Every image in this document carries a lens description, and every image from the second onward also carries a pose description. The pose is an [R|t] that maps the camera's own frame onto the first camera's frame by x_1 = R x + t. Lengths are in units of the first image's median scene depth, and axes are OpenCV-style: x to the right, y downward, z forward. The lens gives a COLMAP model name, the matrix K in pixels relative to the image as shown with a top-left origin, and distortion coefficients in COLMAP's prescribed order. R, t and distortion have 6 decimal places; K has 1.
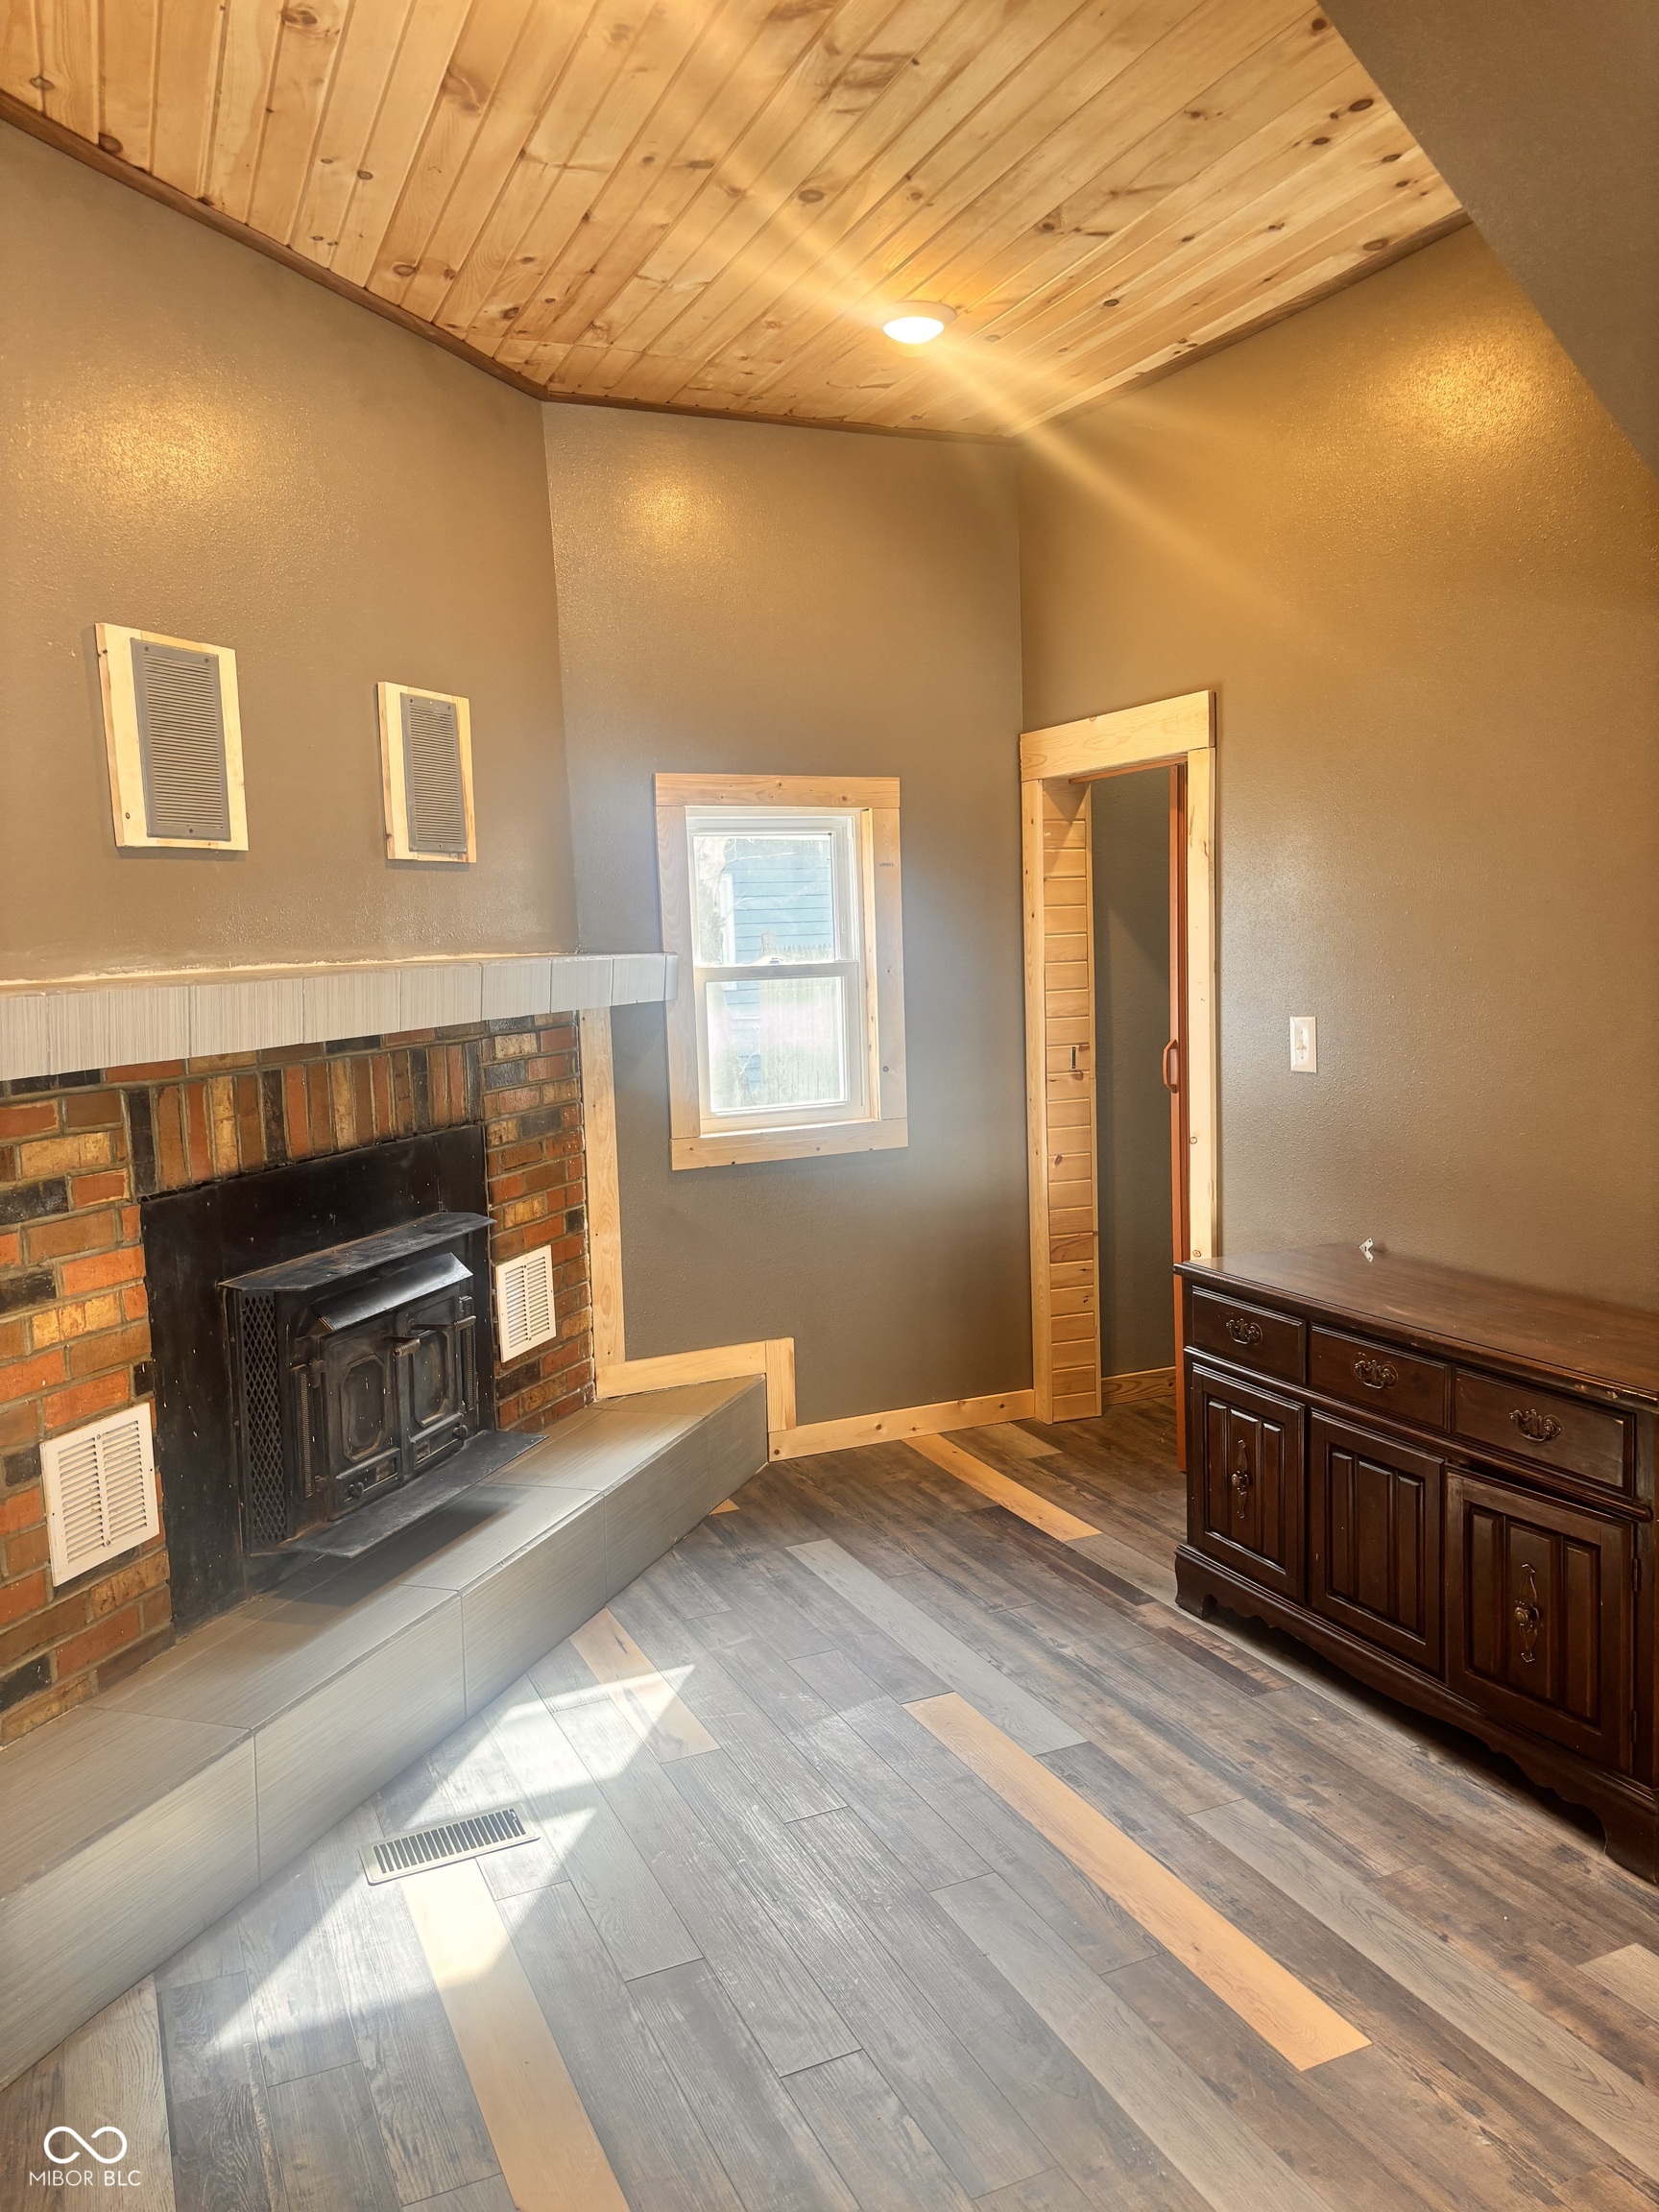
lens RADIAL K [[1699.9, 0, 843.7], [0, 1699.9, 1107.9], [0, 0, 1]] dist [0.049948, -0.036297]
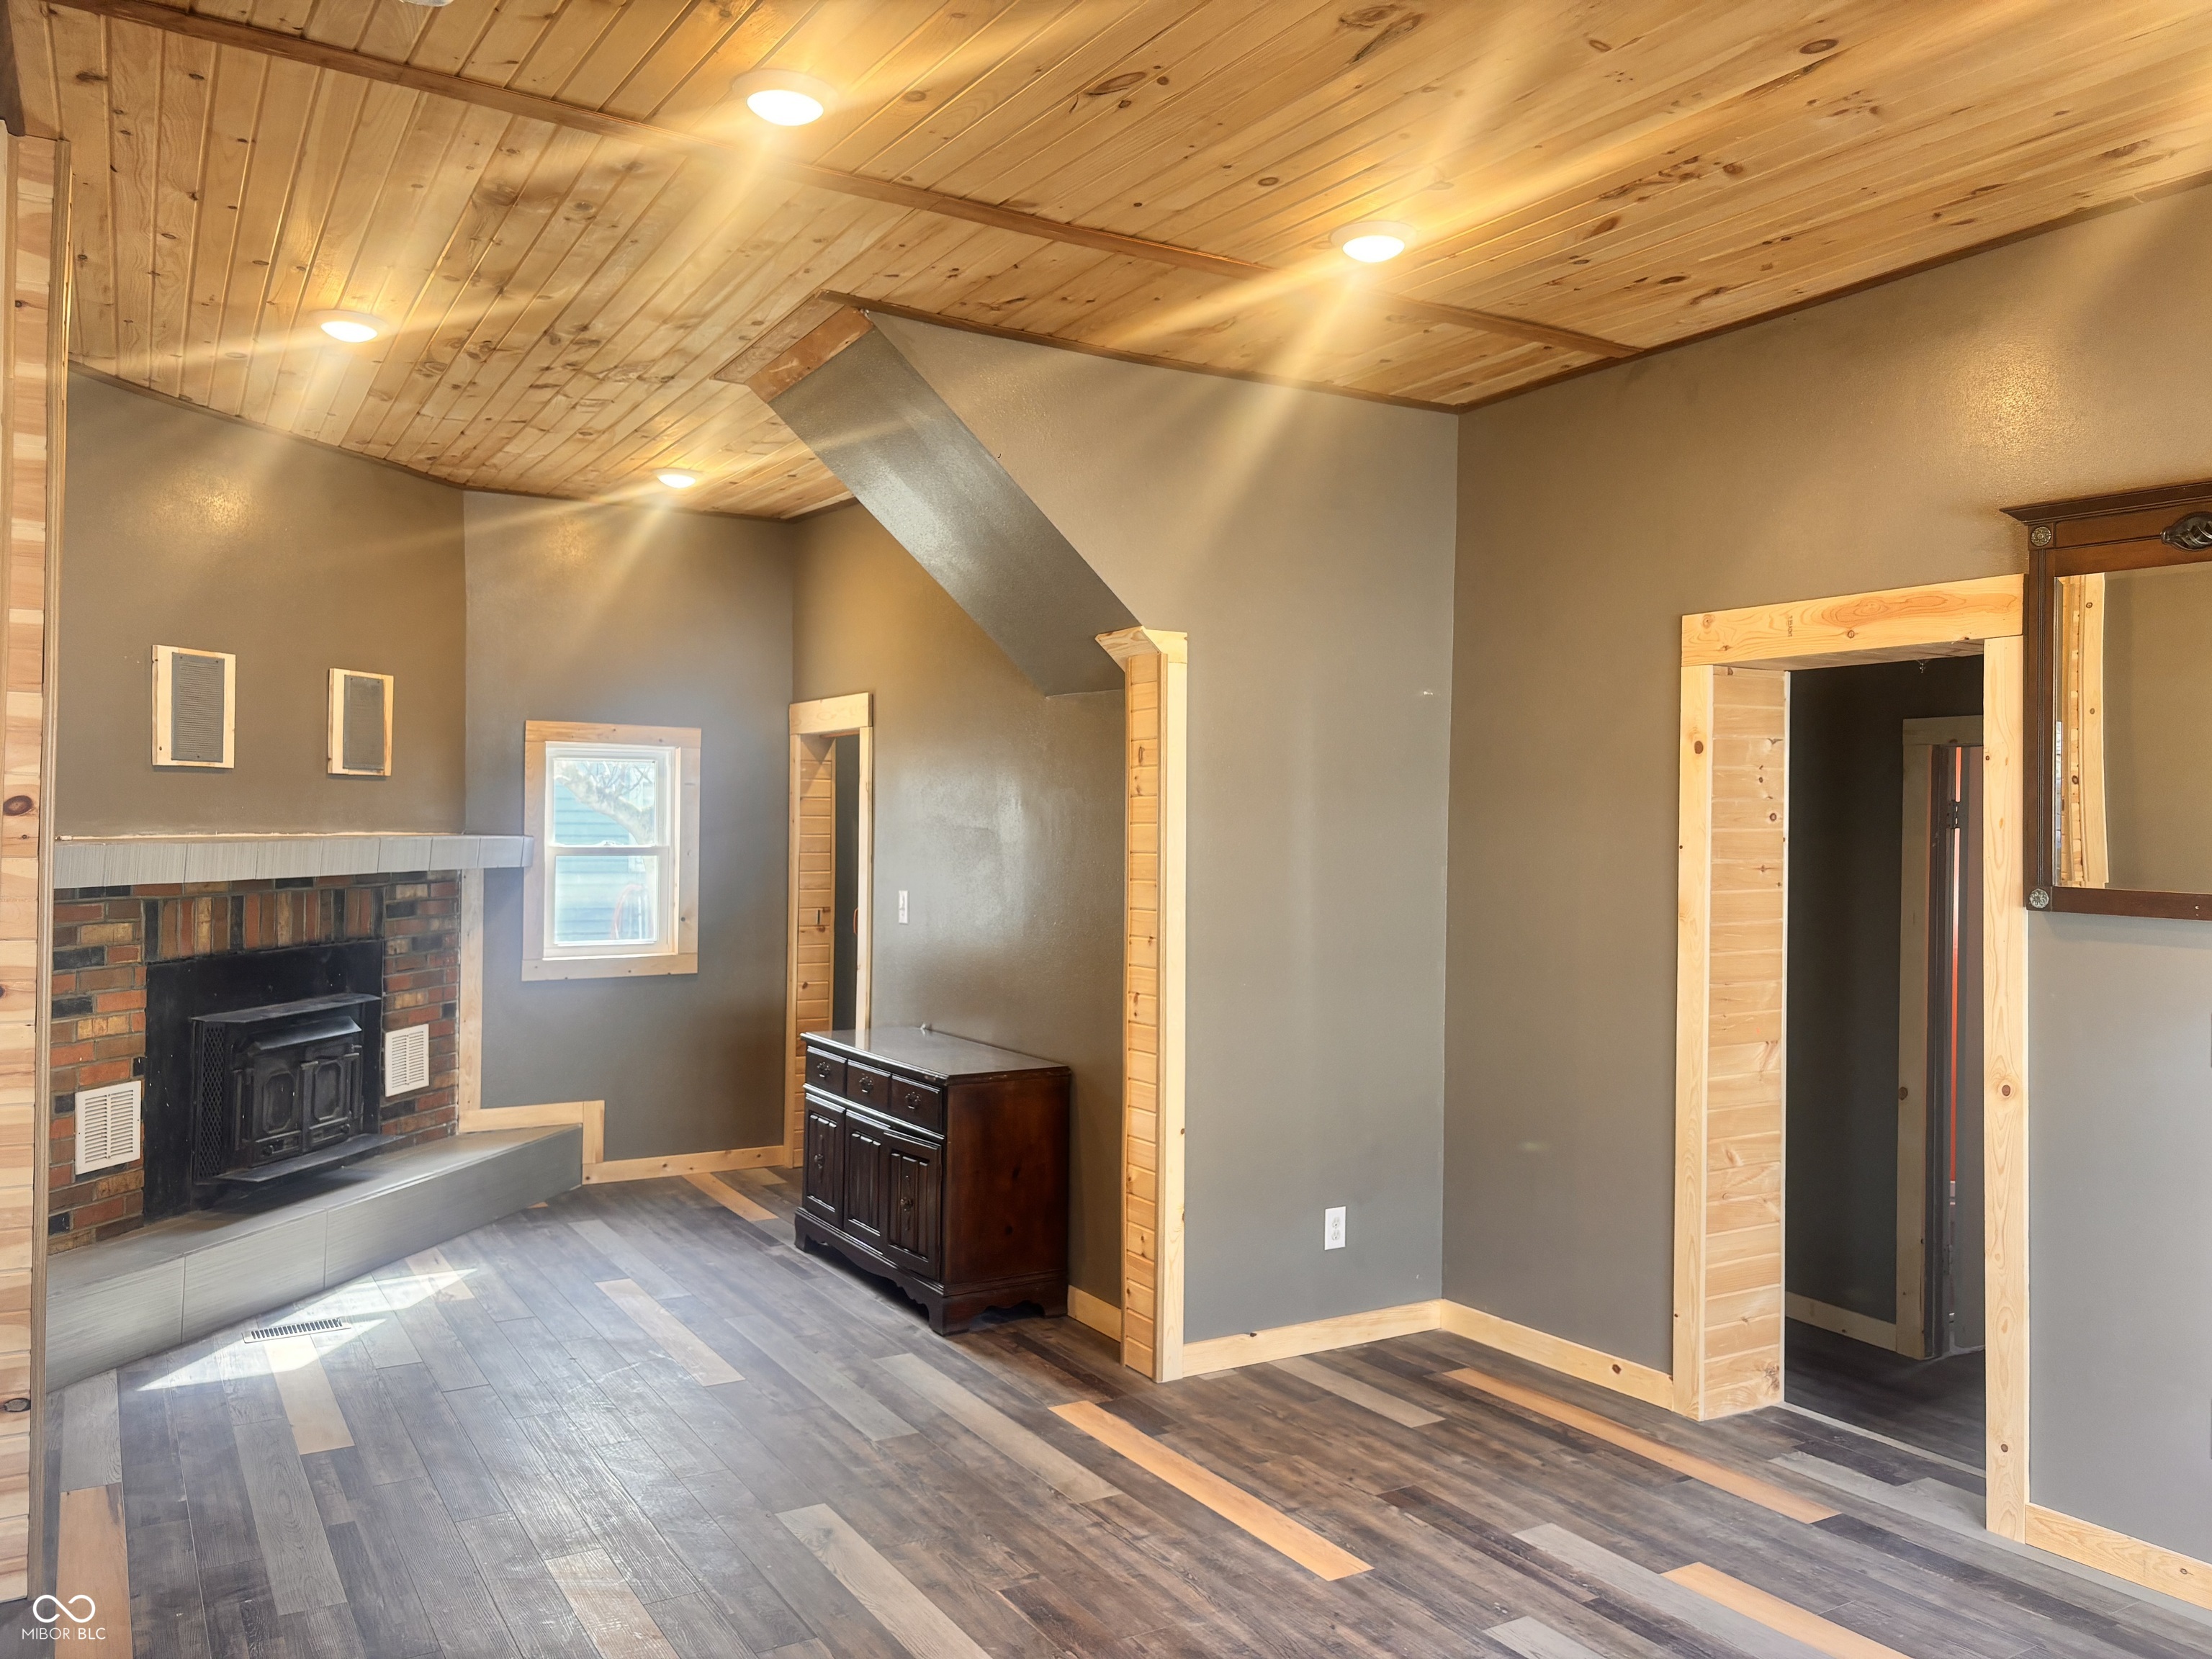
lens RADIAL K [[1699.9, 0, 1094.2], [0, 1699.9, 811.5], [0, 0, 1]] dist [0.049948, -0.036297]
pose [[0.993752, 0.044100, 0.102532, 0.316800], [-0.032130, 0.992776, -0.115597, 0.062045], [-0.106890, 0.111580, 0.987990, -0.747244]]
